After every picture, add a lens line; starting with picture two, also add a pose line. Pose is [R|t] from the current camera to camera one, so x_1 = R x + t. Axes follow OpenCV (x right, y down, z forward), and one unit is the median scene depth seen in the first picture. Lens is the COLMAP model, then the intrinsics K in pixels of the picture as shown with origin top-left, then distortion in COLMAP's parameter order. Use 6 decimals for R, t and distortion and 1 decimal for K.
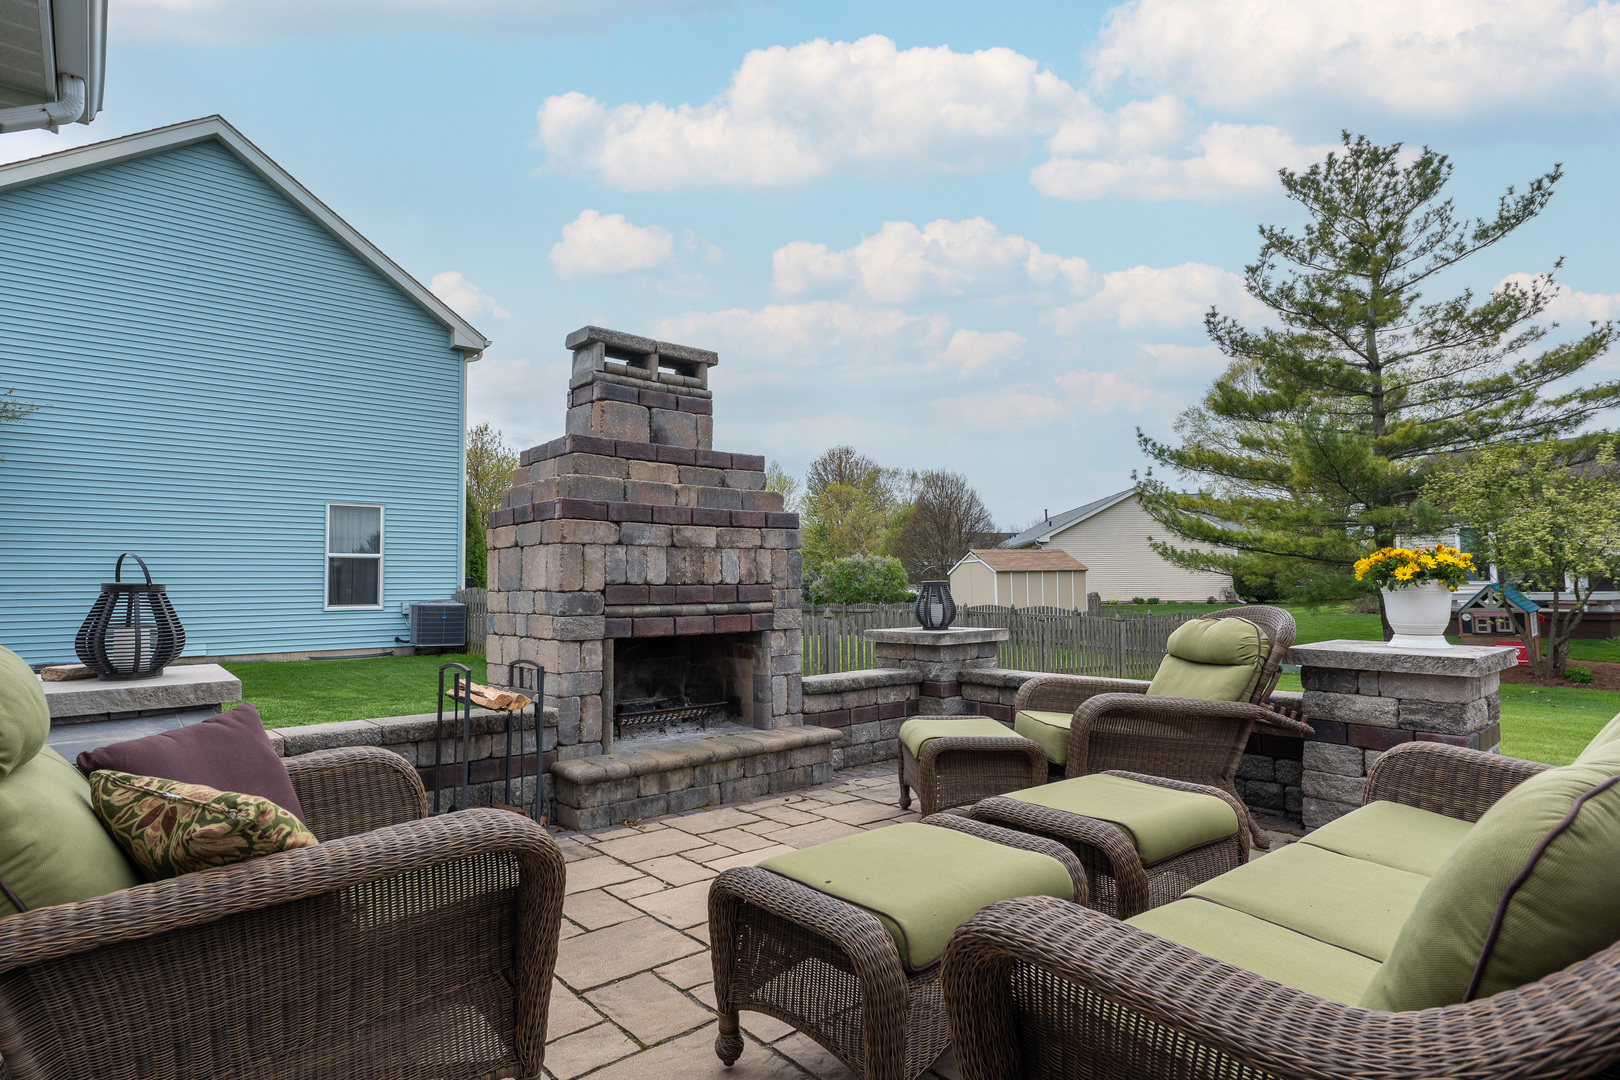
lens RADIAL K [[848.5, 0, 810.0], [0, 848.5, 540.0], [0, 0, 1]] dist [-0.000842, -0.000274]
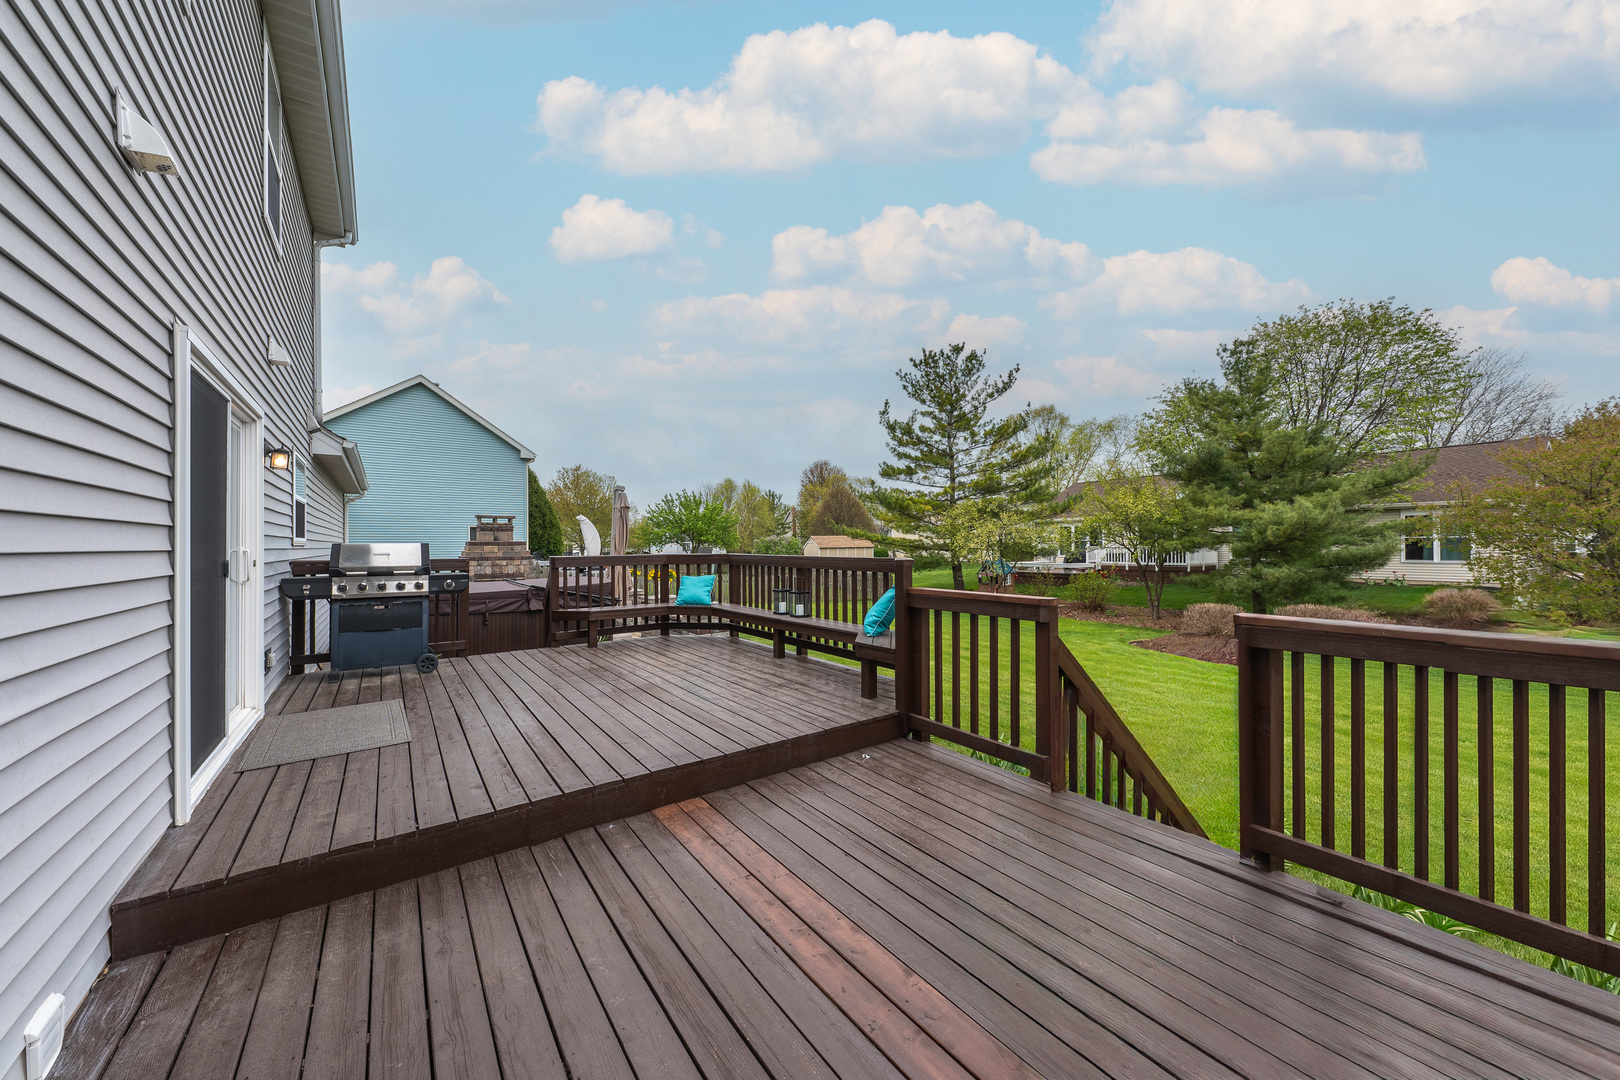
lens RADIAL K [[555.3, 0, 810.0], [0, 555.3, 540.0], [0, 0, 1]] dist [0.000627, 0.000024]
pose [[0.998693, -0.003016, -0.051018, 1.681507], [0.005601, 0.998703, 0.050600, -0.269048], [0.050799, -0.050820, 0.997415, -1.878556]]
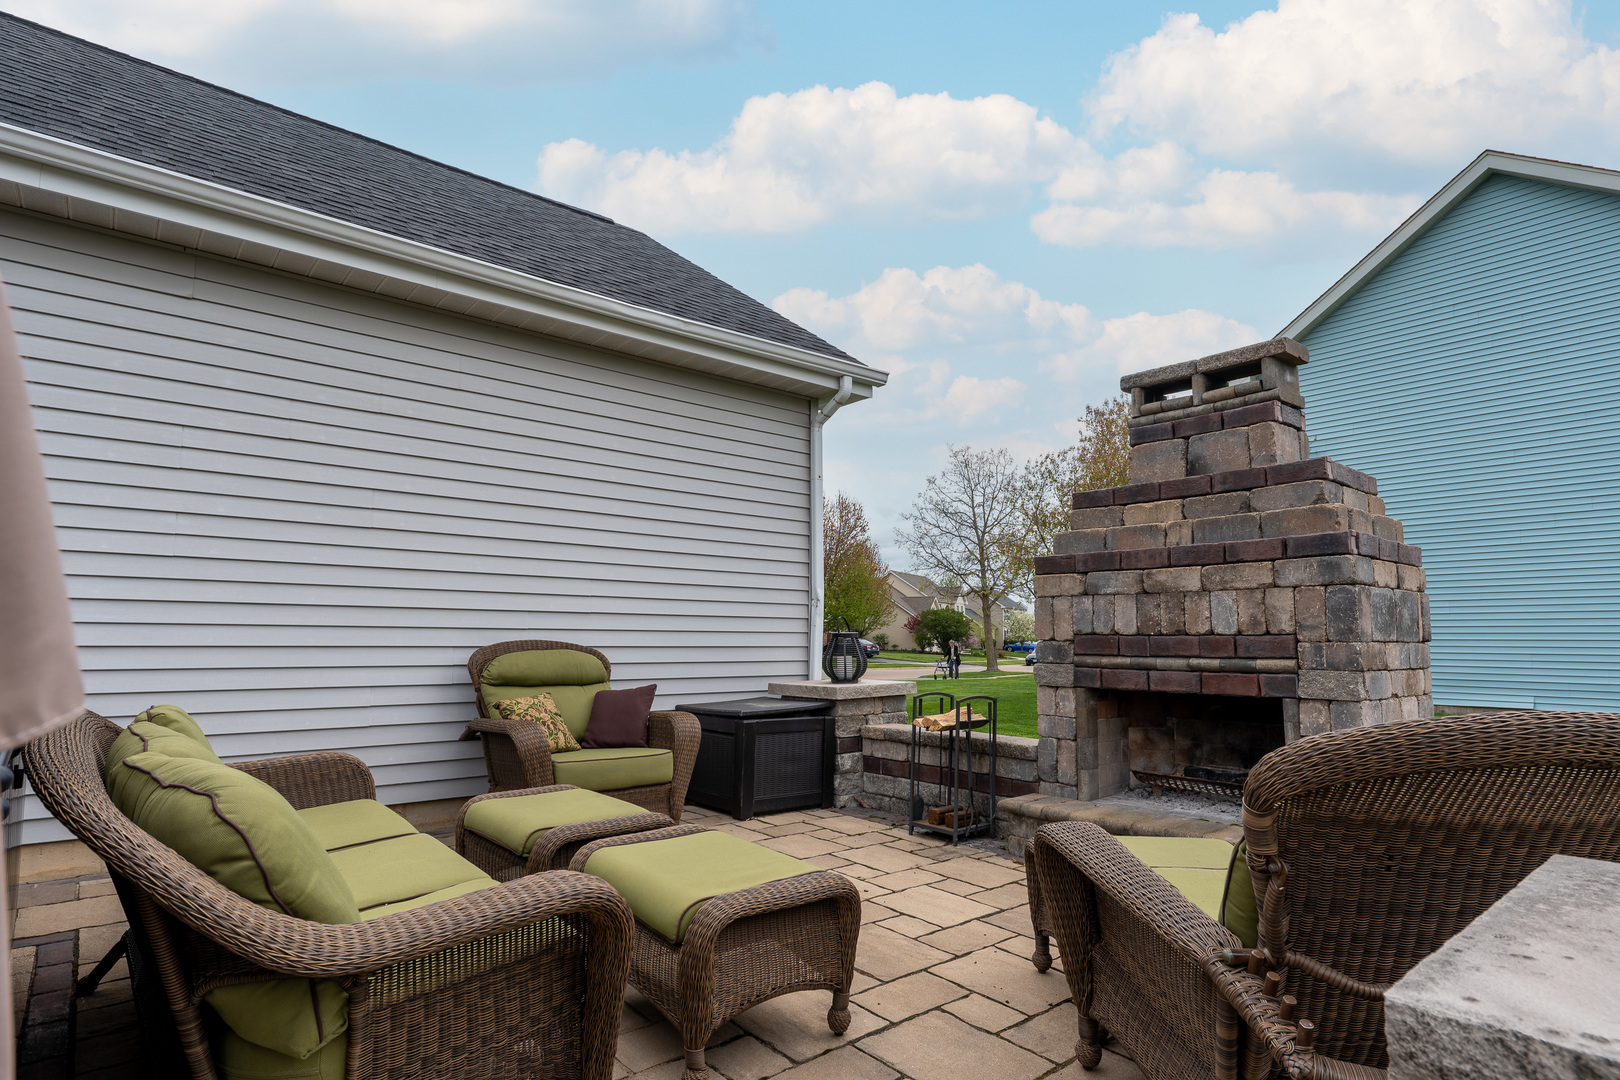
lens RADIAL K [[848.5, 0, 810.0], [0, 848.5, 540.0], [0, 0, 1]] dist [-0.000842, -0.000274]
pose [[-0.018810, -0.105290, -0.994264, 0.753577], [0.051880, 0.992997, -0.106137, 0.028959], [0.998476, -0.053579, -0.013216, 0.647296]]
